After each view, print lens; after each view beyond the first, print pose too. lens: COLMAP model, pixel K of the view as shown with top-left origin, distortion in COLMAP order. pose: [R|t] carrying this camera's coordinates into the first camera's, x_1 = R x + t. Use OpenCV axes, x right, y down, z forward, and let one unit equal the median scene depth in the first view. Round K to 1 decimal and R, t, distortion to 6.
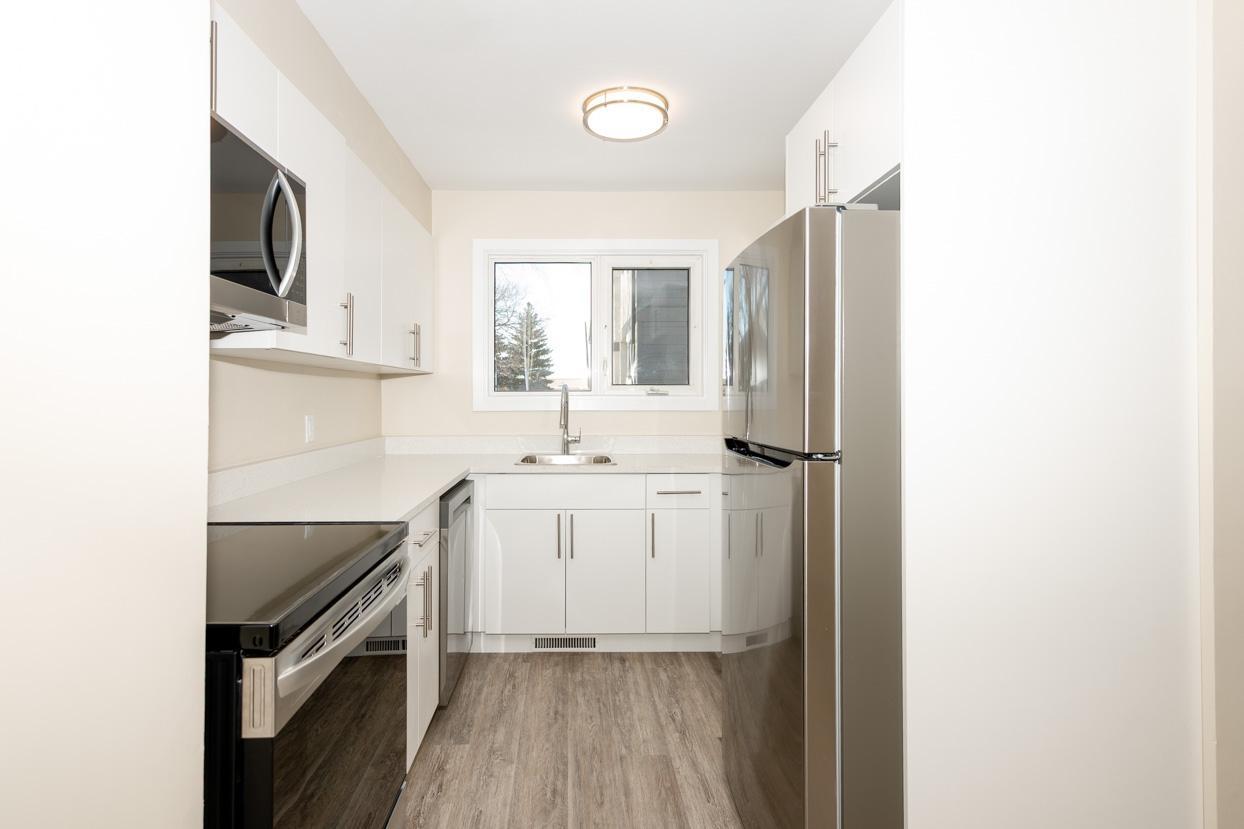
lens RADIAL K [[623.2, 0, 586.7], [0, 623.2, 389.4], [0, 0, 1]] dist [0.005073, 0.002859]
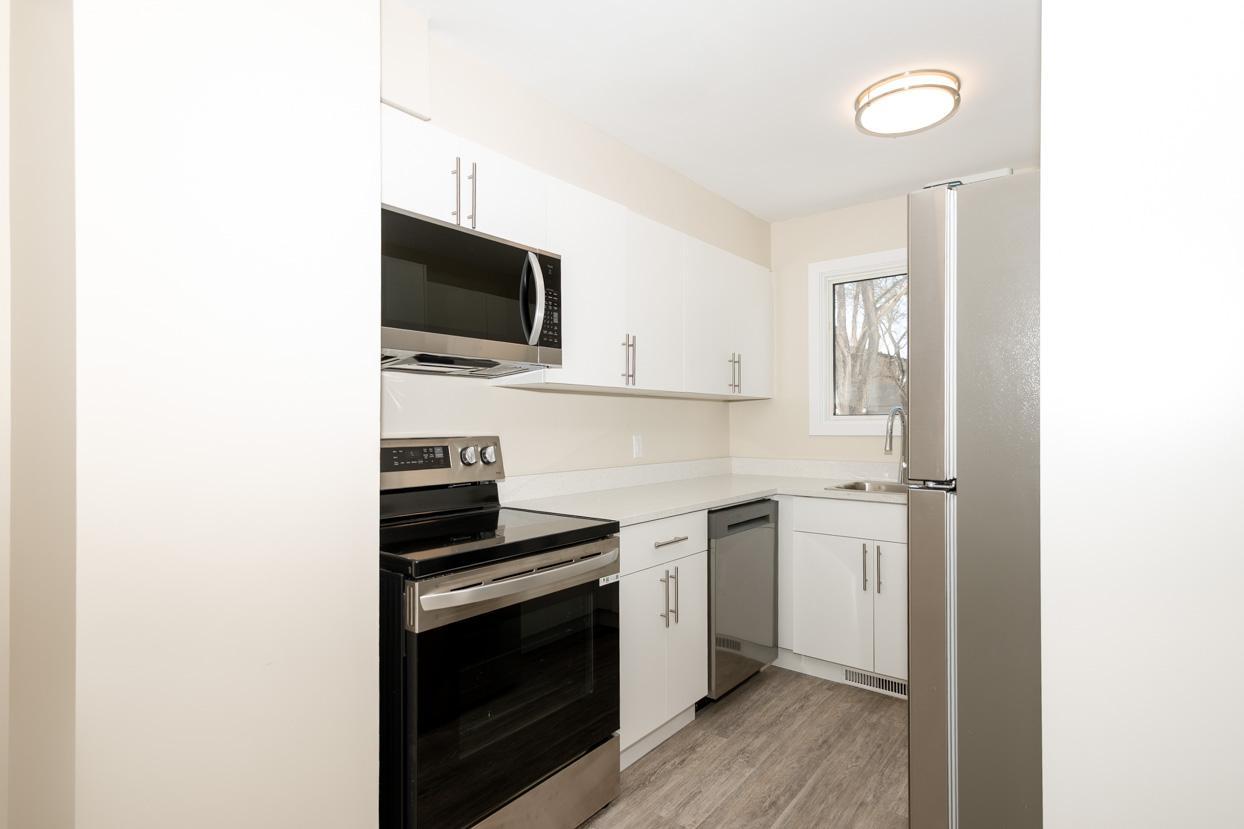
lens RADIAL K [[623.2, 0, 626.9], [0, 623.2, 422.2], [0, 0, 1]] dist [0.005073, 0.002859]
pose [[0.772382, -0.002539, -0.635154, 0.336616], [0.007598, 0.999957, 0.005242, 0.009221], [0.635113, -0.008875, 0.772368, 0.050313]]
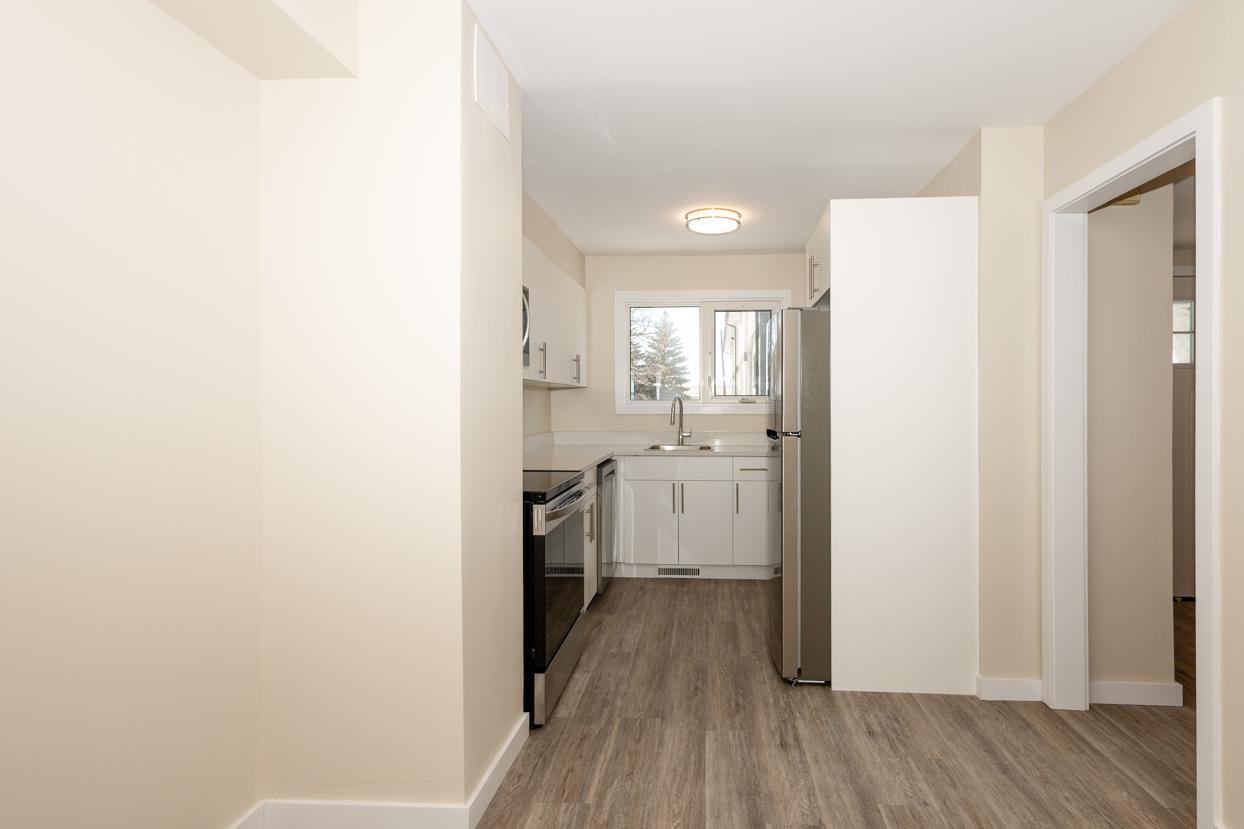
lens RADIAL K [[623.2, 0, 682.1], [0, 623.2, 415.0], [0, 0, 1]] dist [0.005073, 0.002859]
pose [[0.997817, -0.000786, -0.066031, 0.089181], [0.002659, 0.999597, 0.028278, -0.007626], [0.065982, -0.028392, 0.997417, -0.572955]]
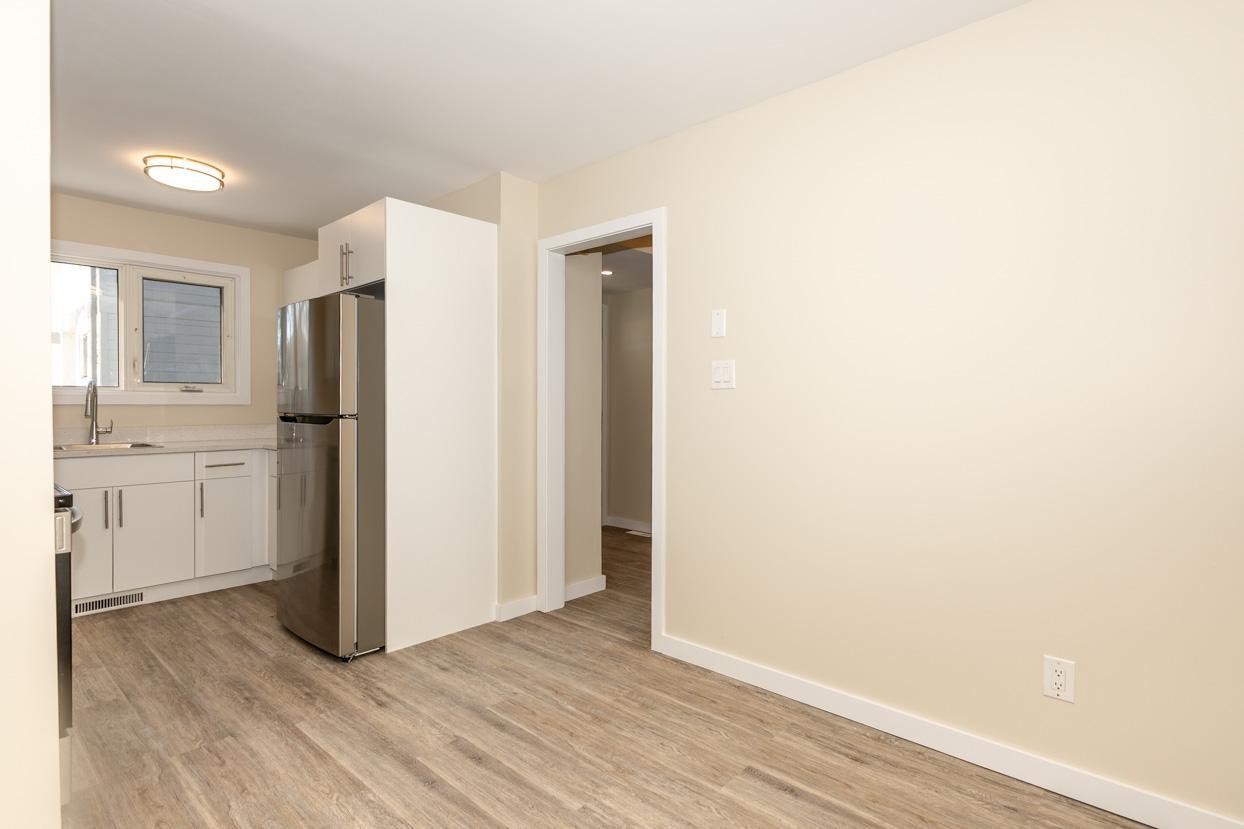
lens RADIAL K [[623.2, 0, 616.5], [0, 623.2, 405.3], [0, 0, 1]] dist [0.005073, 0.002859]
pose [[0.690928, -0.005971, 0.722899, -0.277796], [-0.004902, 0.999904, 0.012943, 0.025339], [-0.722907, -0.012486, 0.690833, -0.591598]]
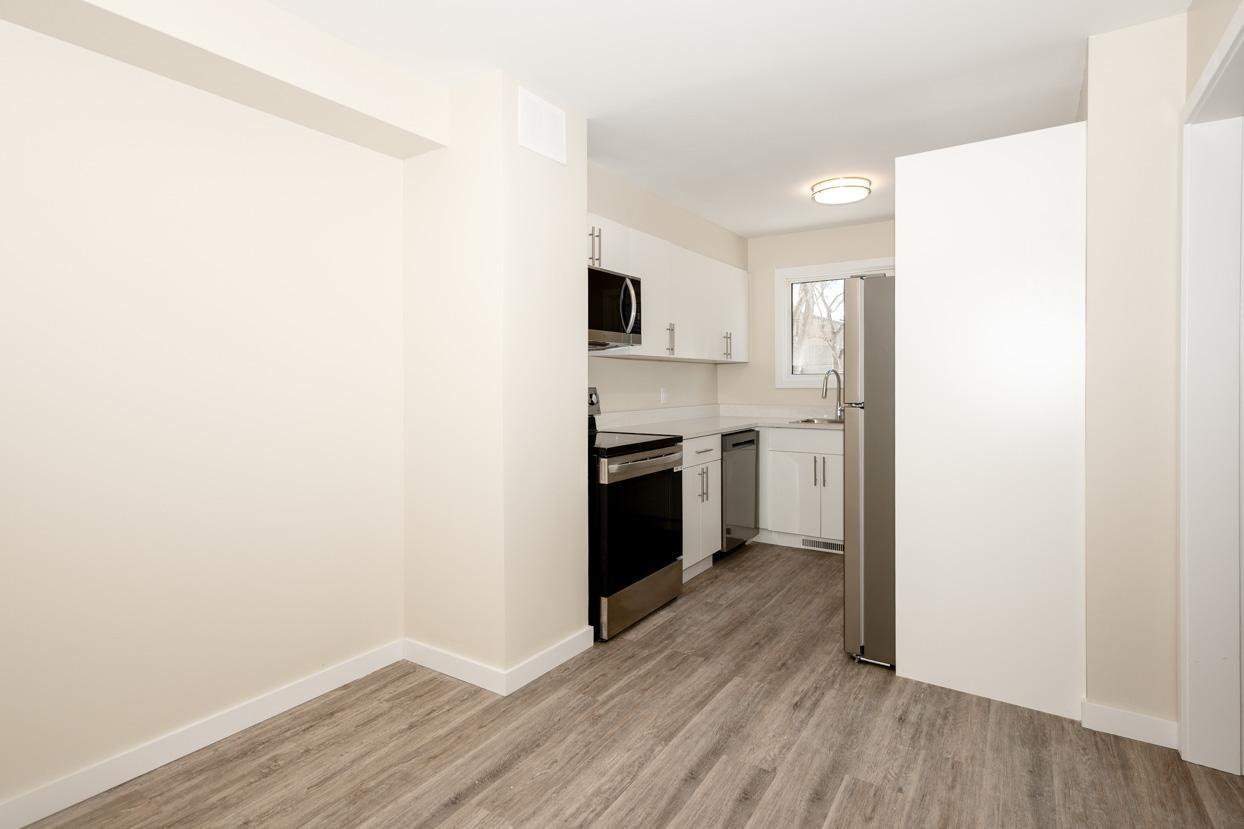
lens RADIAL K [[623.2, 0, 631.4], [0, 623.2, 385.2], [0, 0, 1]] dist [0.005073, 0.002859]
pose [[0.833423, -0.001091, -0.552635, 0.497046], [0.010268, 0.999856, 0.013512, 0.008415], [0.552541, -0.016936, 0.833314, -0.572752]]
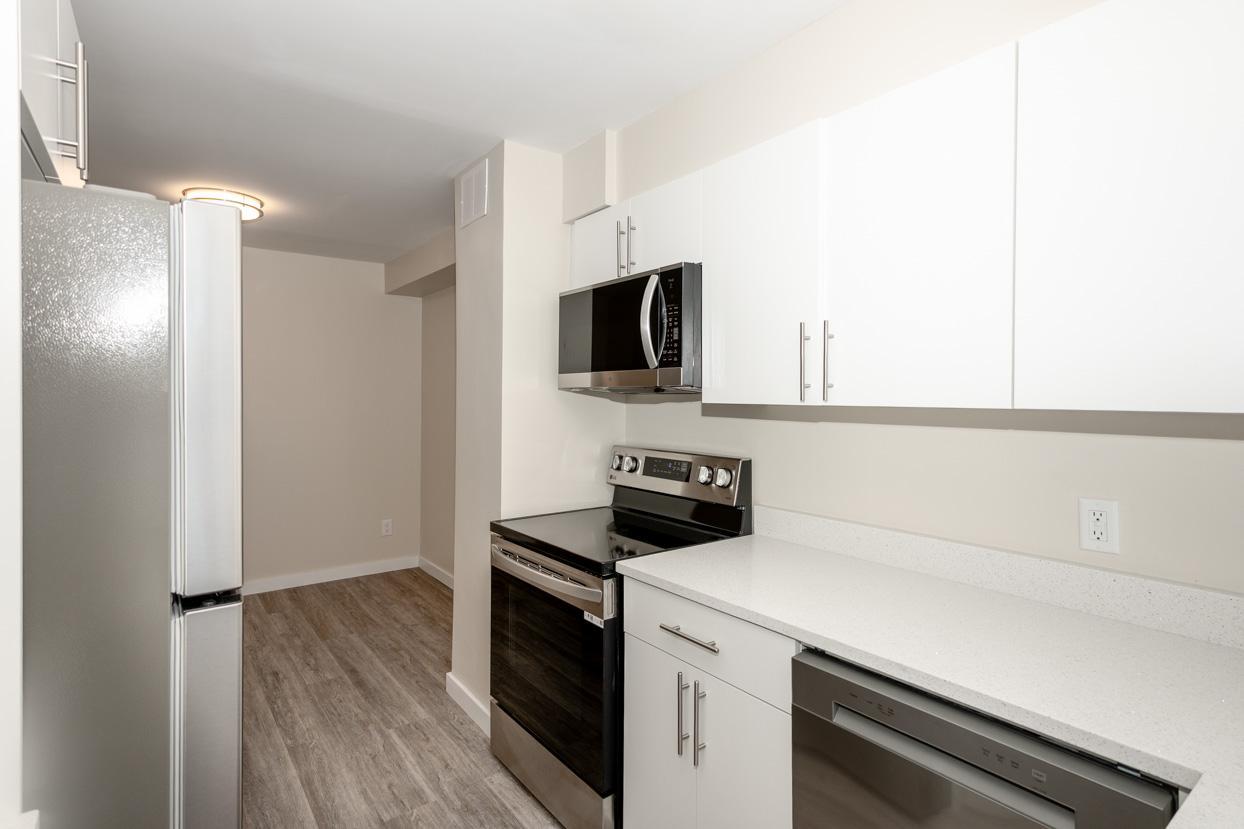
lens RADIAL K [[623.2, 0, 619.8], [0, 623.2, 397.5], [0, 0, 1]] dist [0.005073, 0.002859]
pose [[-0.810285, -0.003167, -0.586027, 0.225581], [0.001650, 0.999969, -0.007685, -0.047609], [0.586033, -0.007195, -0.810255, 1.298855]]
